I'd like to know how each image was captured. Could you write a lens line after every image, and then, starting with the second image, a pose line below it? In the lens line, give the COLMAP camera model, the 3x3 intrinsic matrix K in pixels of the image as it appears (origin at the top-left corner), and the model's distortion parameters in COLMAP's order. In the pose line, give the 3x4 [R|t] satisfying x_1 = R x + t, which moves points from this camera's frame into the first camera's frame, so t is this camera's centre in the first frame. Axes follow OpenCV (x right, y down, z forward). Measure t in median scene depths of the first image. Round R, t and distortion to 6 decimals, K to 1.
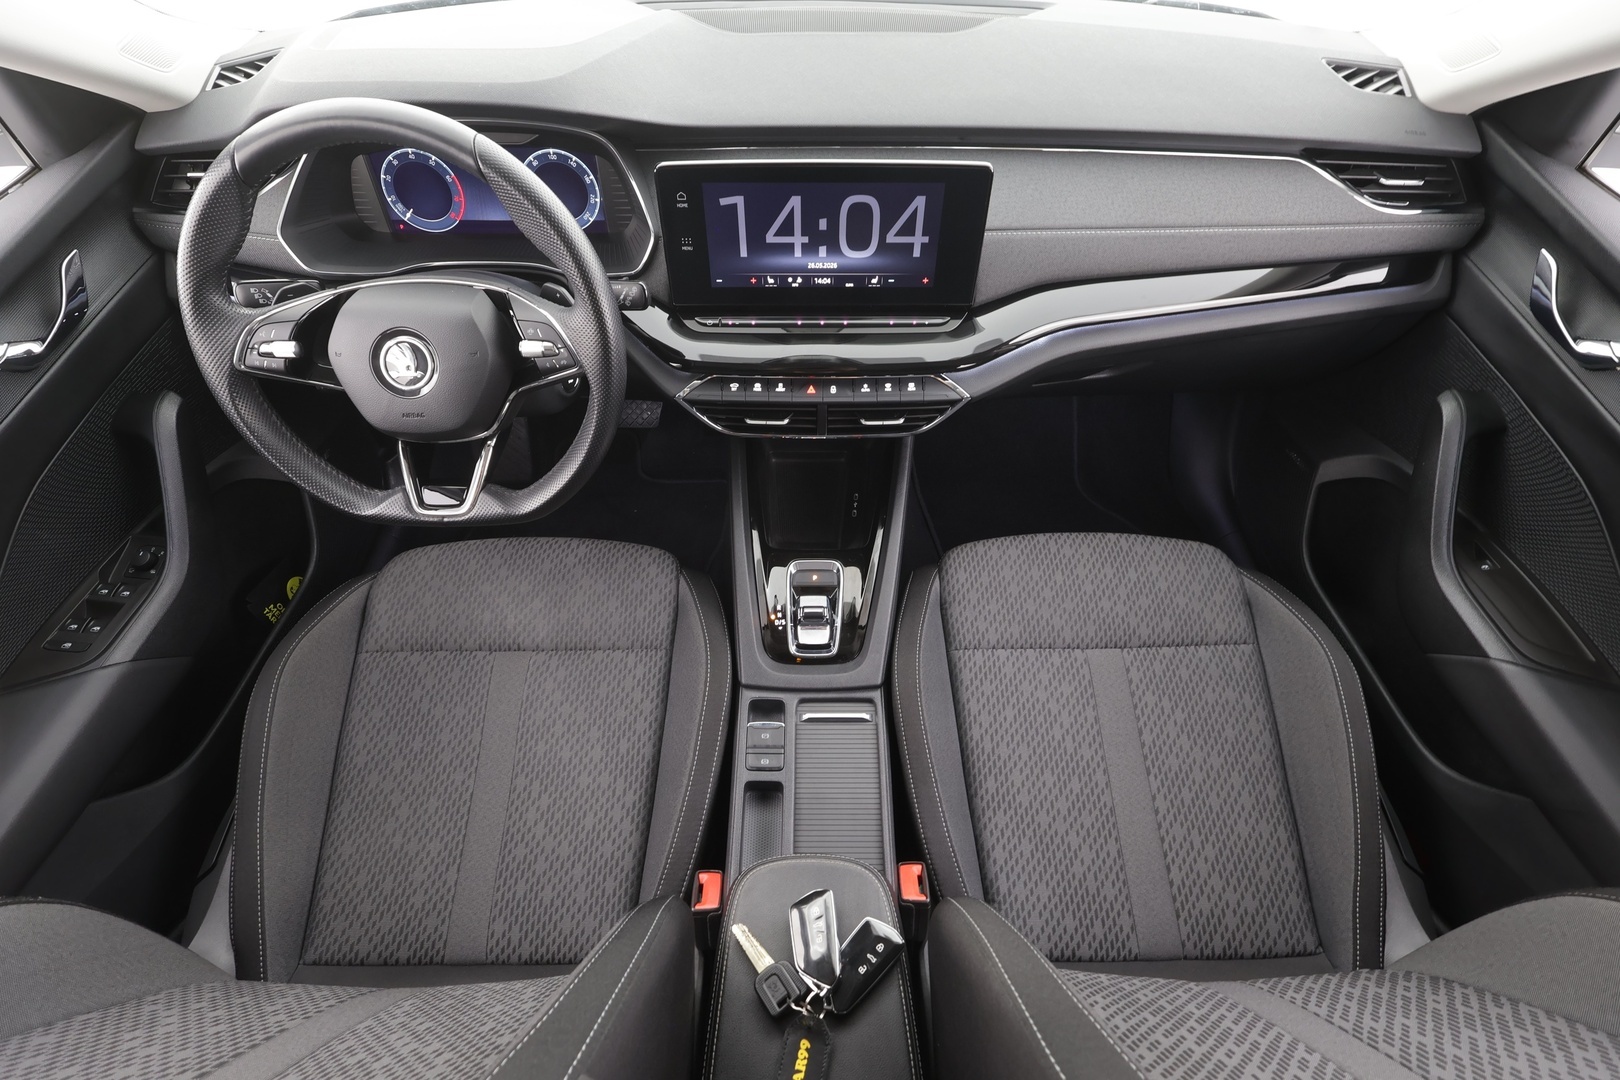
lens RADIAL K [[760.4, 0, 807.5], [0, 760.4, 543.3], [0, 0, 1]] dist [0.003660, -0.000538]
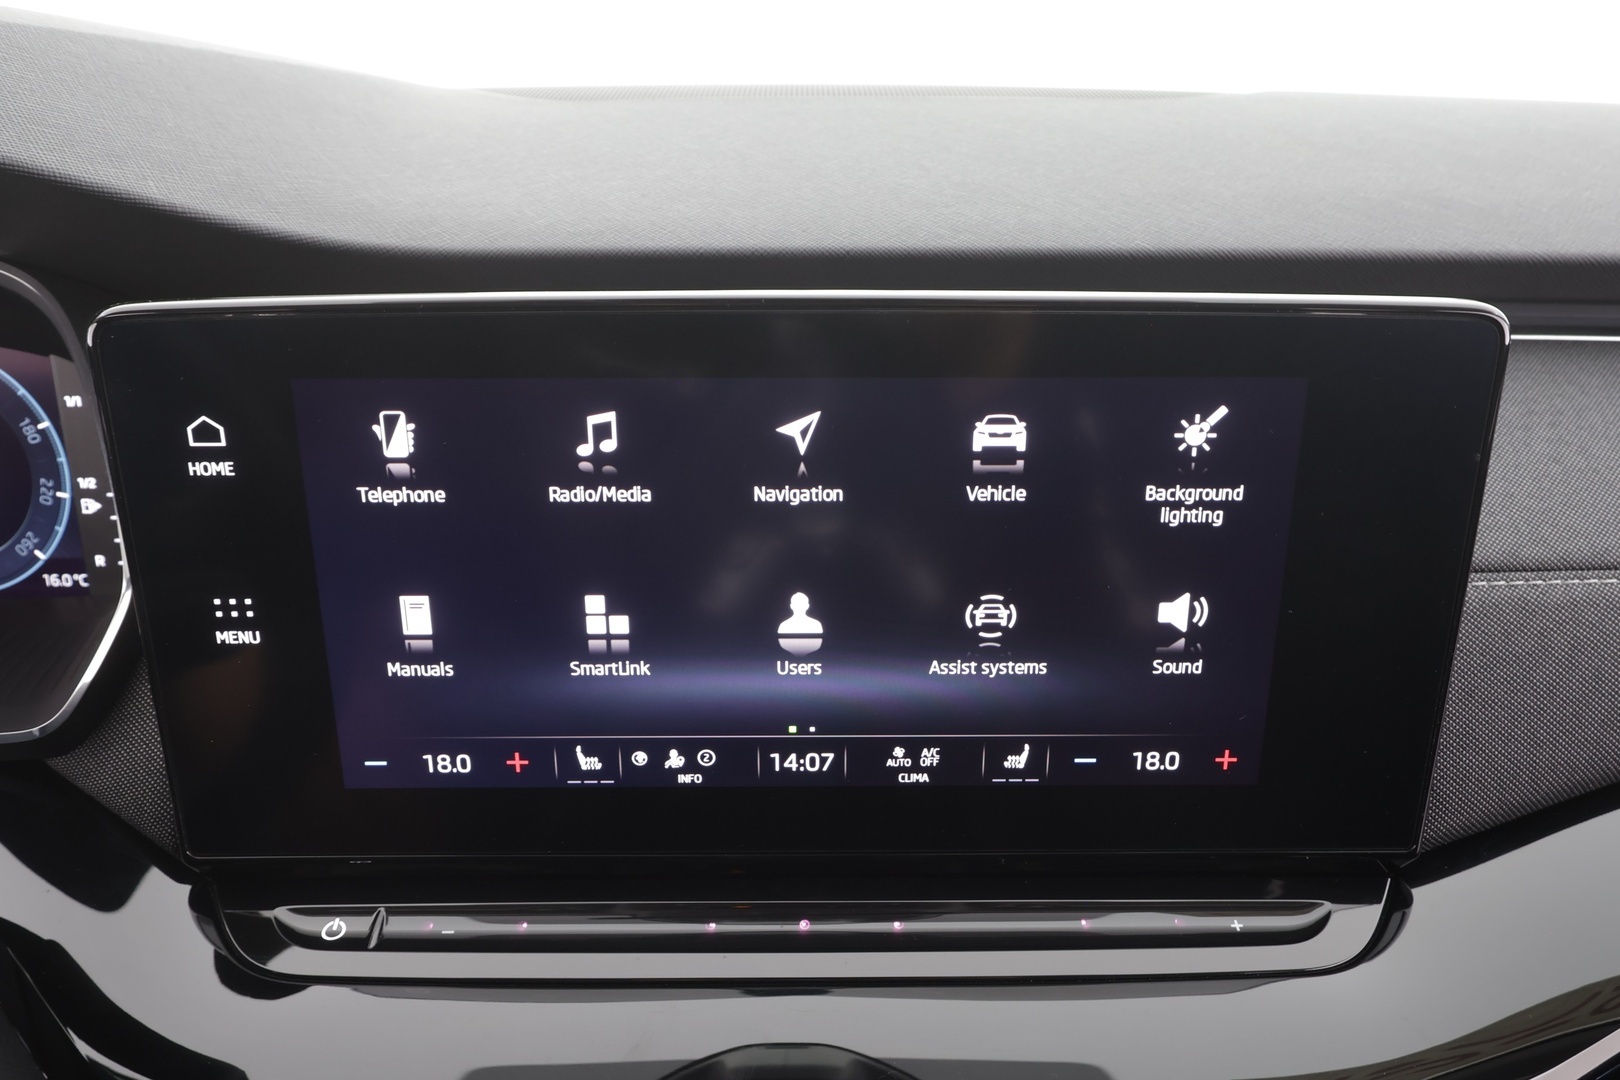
lens RADIAL K [[1149.1, 0, 810.0], [0, 1149.1, 540.9], [0, 0, 1]] dist [-0.000937, -0.001457]
pose [[0.999987, -0.001719, 0.004714, 0.020843], [0.003678, 0.890154, -0.455645, -0.244519], [-0.003413, 0.455657, 0.890149, 0.651196]]
